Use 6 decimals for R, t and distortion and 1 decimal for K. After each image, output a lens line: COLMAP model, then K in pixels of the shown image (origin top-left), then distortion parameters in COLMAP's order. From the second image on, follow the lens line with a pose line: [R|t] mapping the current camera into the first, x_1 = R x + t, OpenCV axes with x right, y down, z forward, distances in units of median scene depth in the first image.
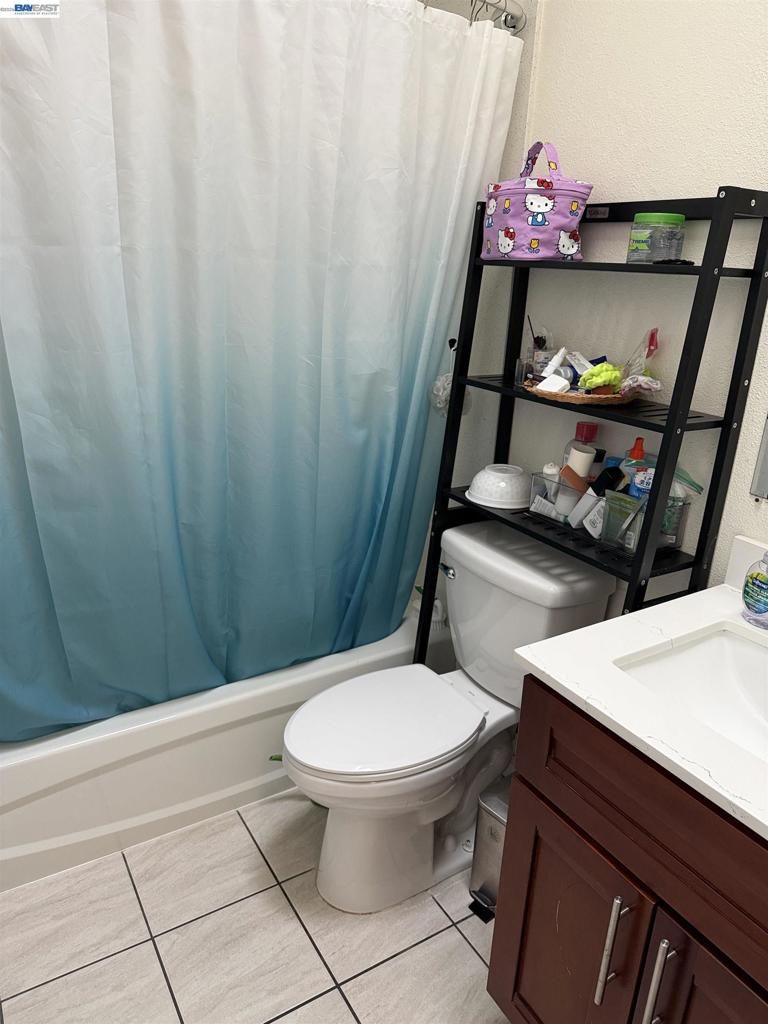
lens RADIAL K [[730.6, 0, 382.7], [0, 730.6, 514.1], [0, 0, 1]] dist [0.069850, -0.075602]
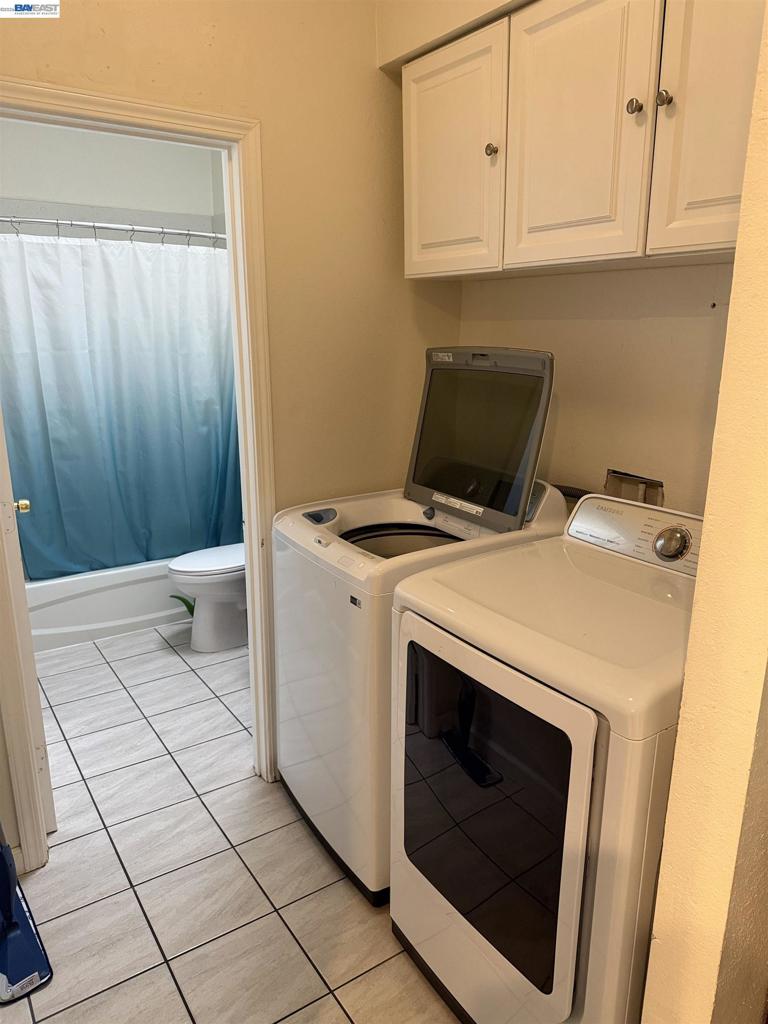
lens RADIAL K [[730.6, 0, 383.2], [0, 730.6, 511.9], [0, 0, 1]] dist [0.069850, -0.075602]
pose [[0.998293, -0.043602, 0.038849, 0.454405], [0.046719, 0.995429, -0.083295, 0.381698], [-0.035039, 0.084968, 0.995767, -1.289051]]
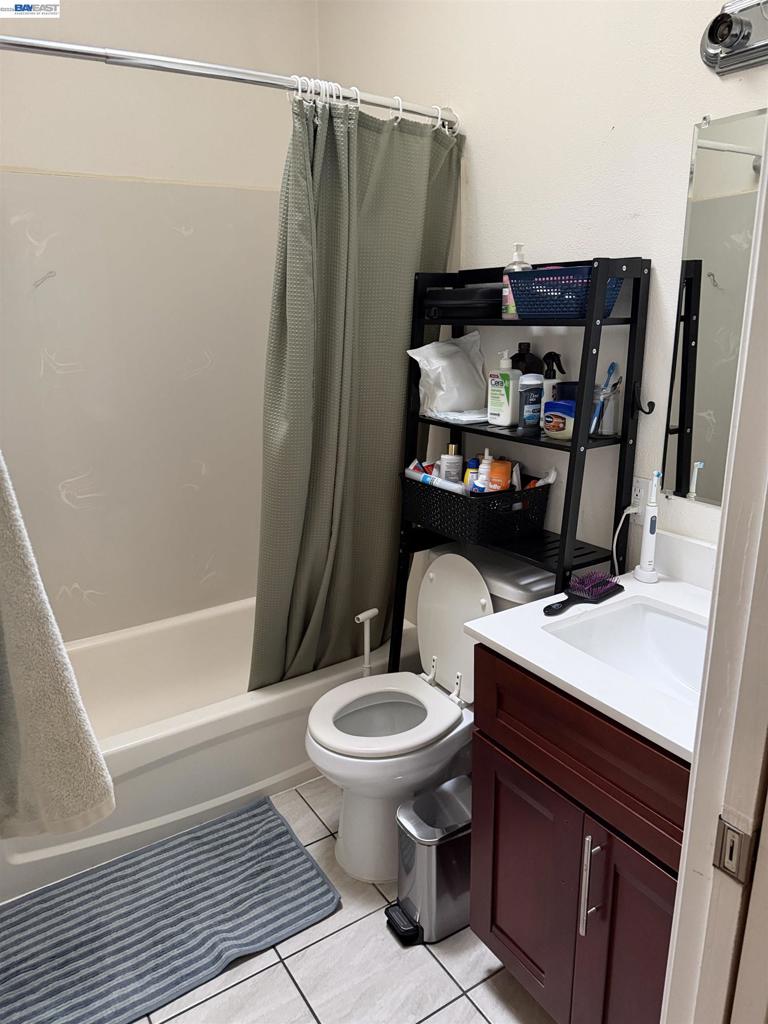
lens RADIAL K [[730.6, 0, 385.3], [0, 730.6, 512.1], [0, 0, 1]] dist [0.069850, -0.075602]
pose [[0.995684, -0.074890, 0.054824, -0.009629], [0.077160, 0.996194, -0.040545, 0.015726], [-0.051579, 0.044600, 0.997672, -0.188663]]
